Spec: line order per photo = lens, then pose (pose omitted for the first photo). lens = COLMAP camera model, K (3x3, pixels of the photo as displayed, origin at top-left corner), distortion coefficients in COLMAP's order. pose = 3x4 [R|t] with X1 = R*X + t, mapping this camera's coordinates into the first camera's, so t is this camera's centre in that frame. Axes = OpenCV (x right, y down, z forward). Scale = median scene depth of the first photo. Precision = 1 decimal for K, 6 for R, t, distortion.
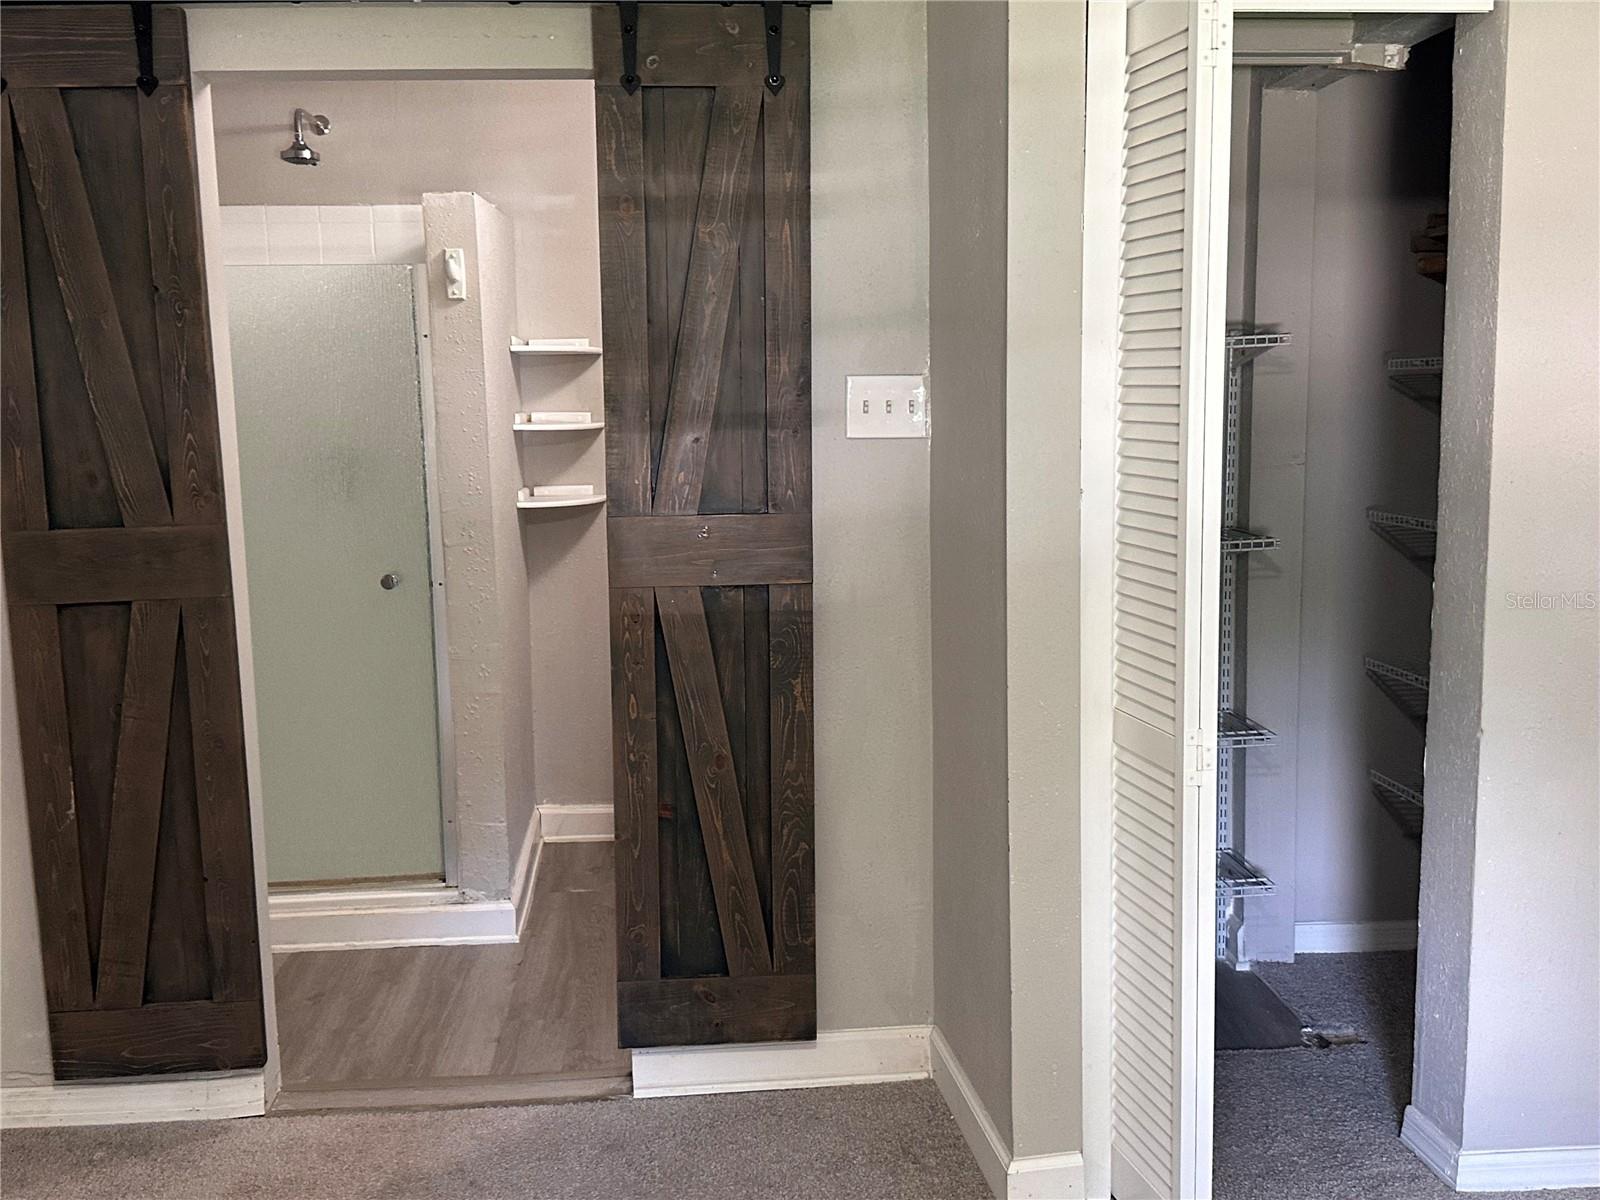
lens RADIAL K [[1603.7, 0, 800.0], [0, 1603.7, 605.0], [0, 0, 1]] dist [0.219249, -0.471013]
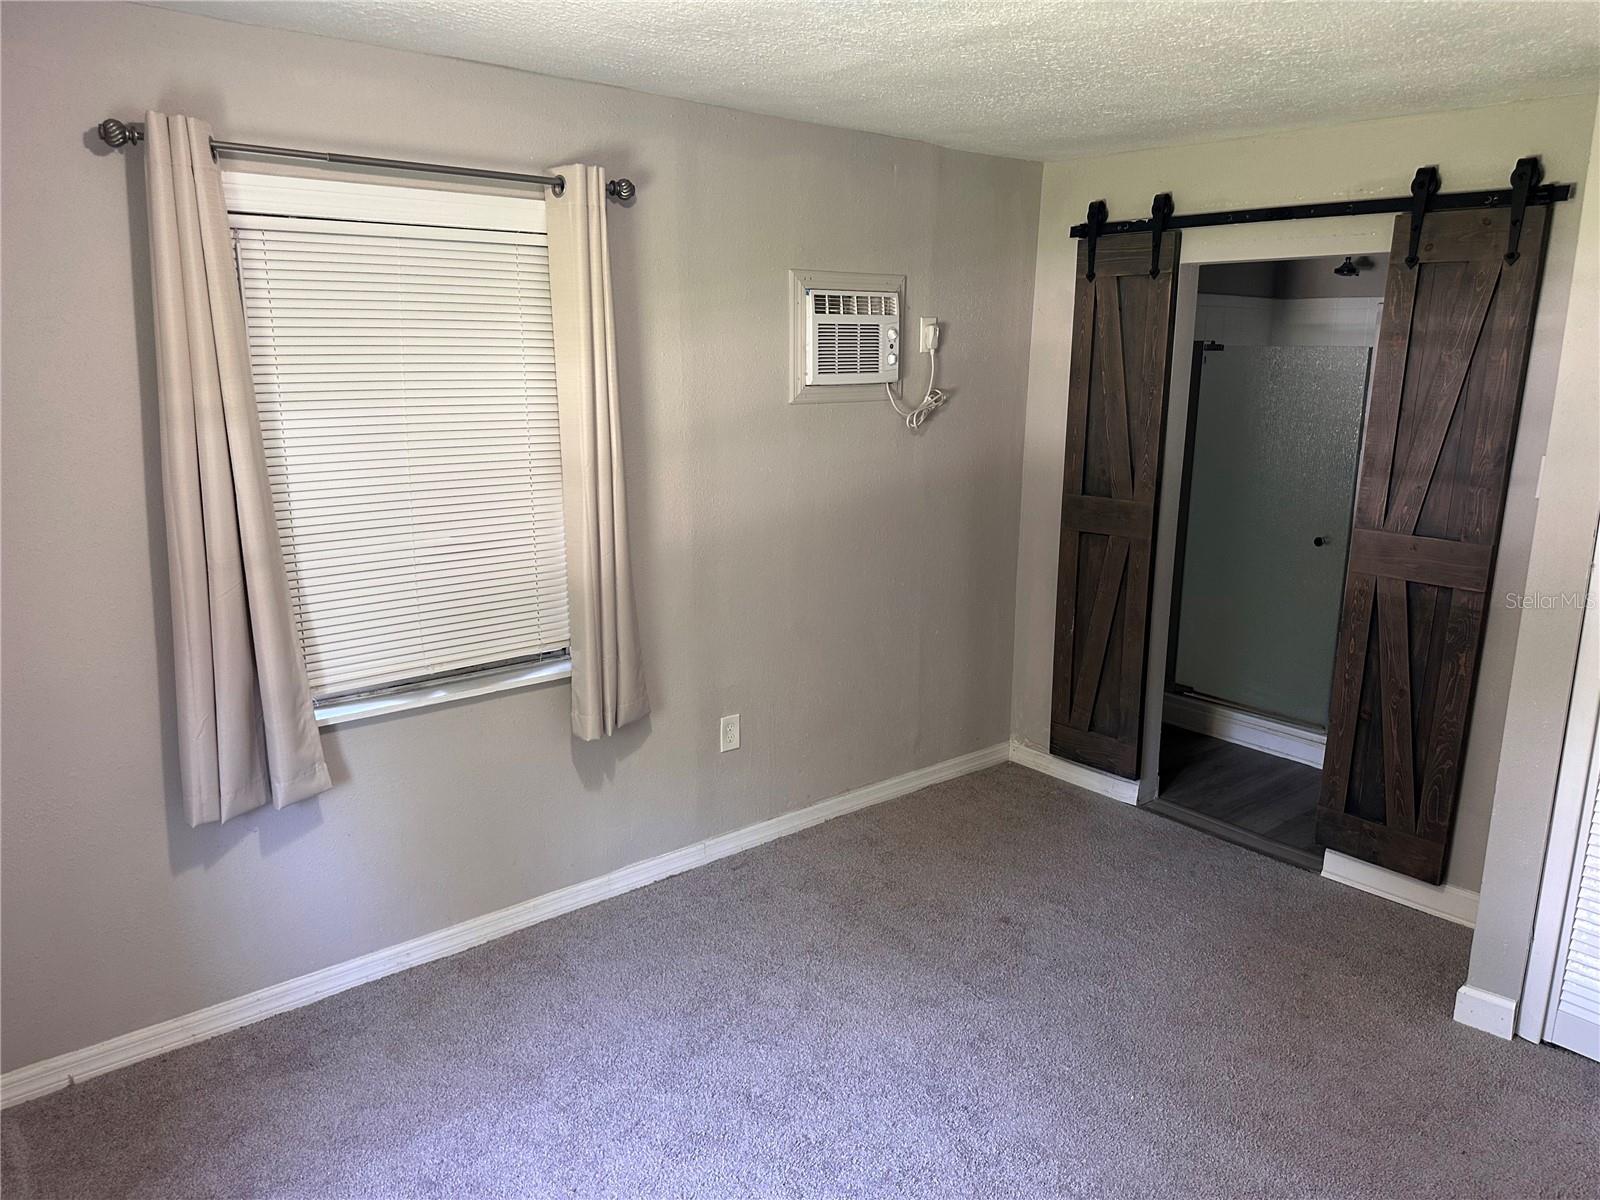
lens RADIAL K [[1151.3, 0, 806.9], [0, 1151.3, 601.7], [0, 0, 1]] dist [-0.007821, 0.007482]
pose [[0.583734, 0.203471, -0.786037, 0.484650], [-0.129593, 0.979029, 0.157189, -0.092544], [0.801536, 0.010109, 0.597860, -0.132164]]
